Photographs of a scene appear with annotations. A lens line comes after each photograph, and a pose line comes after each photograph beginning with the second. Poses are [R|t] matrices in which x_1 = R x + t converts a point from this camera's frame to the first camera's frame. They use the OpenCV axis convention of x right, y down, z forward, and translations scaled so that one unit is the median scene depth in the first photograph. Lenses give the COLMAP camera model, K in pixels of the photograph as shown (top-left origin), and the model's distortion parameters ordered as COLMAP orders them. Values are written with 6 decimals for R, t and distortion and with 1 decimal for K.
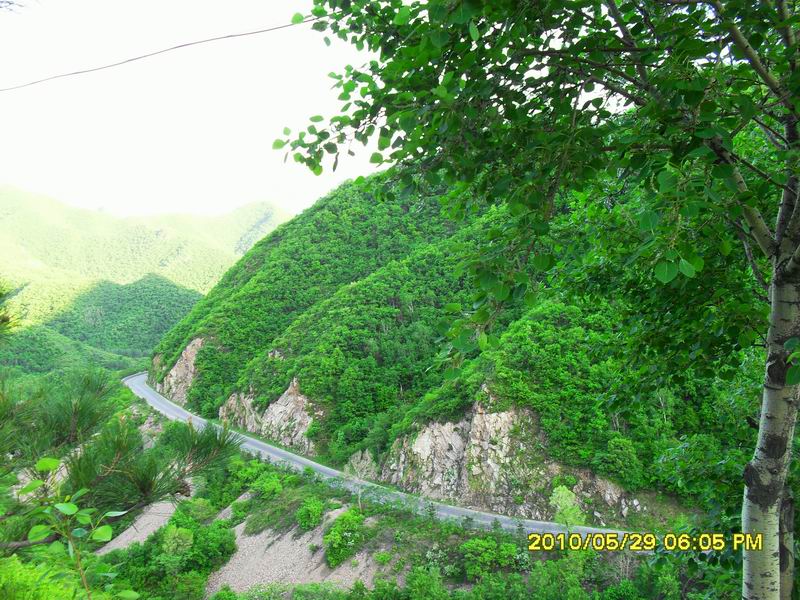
lens RADIAL K [[841.5, 0, 400.1], [0, 841.5, 300.3], [0, 0, 1]] dist [-0.151418, 0.000000]
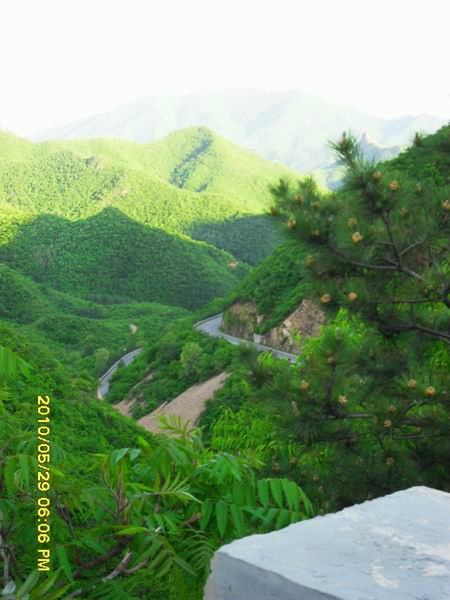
lens RADIAL K [[993.1, 0, 224.9], [0, 993.1, 300.1], [0, 0, 1]] dist [-0.043578, 0.000000]
pose [[0.995568, 0.035096, -0.087253, -0.080590], [-0.030183, 0.997918, 0.056997, 0.000321], [0.089072, -0.054111, 0.994554, -0.032680]]
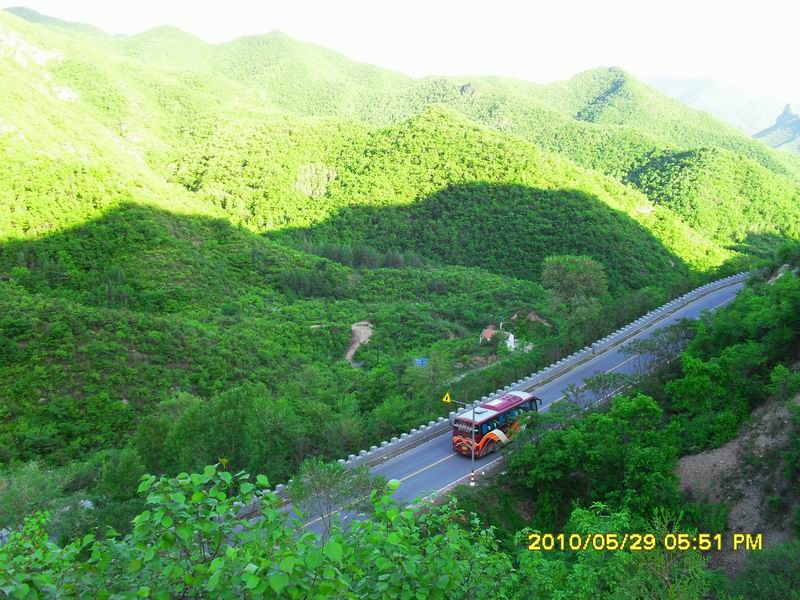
lens RADIAL K [[841.5, 0, 400.6], [0, 841.5, 299.4], [0, 0, 1]] dist [-0.151418, 0.000000]
pose [[0.932484, 0.092567, -0.349149, -0.122168], [-0.057493, 0.992319, 0.109535, 0.029749], [0.356606, -0.082066, 0.930643, 0.476564]]
